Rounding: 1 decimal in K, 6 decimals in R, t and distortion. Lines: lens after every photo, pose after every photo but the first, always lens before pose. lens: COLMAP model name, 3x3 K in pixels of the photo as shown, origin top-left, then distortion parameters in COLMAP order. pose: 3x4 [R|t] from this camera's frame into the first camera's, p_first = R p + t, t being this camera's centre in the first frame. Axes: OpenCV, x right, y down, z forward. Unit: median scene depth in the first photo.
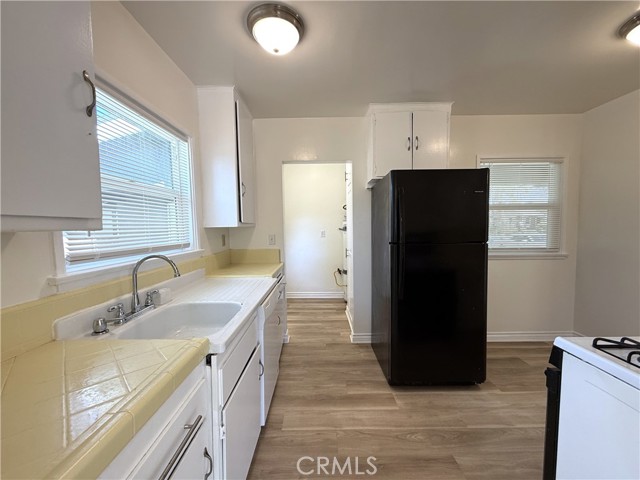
lens RADIAL K [[255.9, 0, 320.0], [0, 255.9, 240.0], [0, 0, 1]] dist [-0.001391, -0.000044]
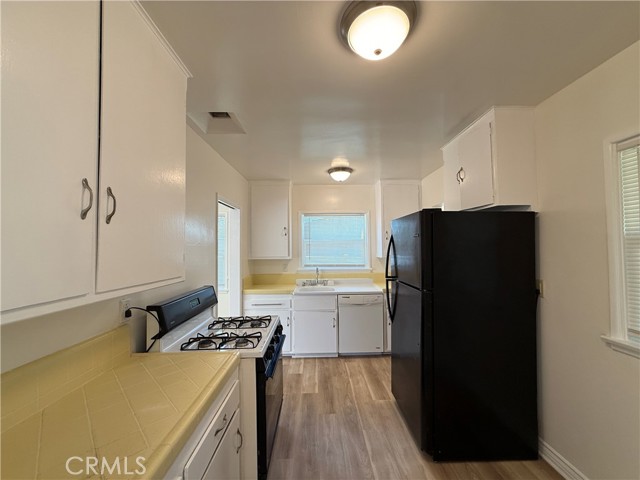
lens RADIAL K [[255.9, 0, 320.0], [0, 255.9, 240.0], [0, 0, 1]] dist [-0.001391, -0.000044]
pose [[0.016149, -0.017241, -0.999721, 1.616858], [-0.043912, 0.998874, -0.017936, -0.139976], [0.998905, 0.044190, 0.015374, 0.642490]]
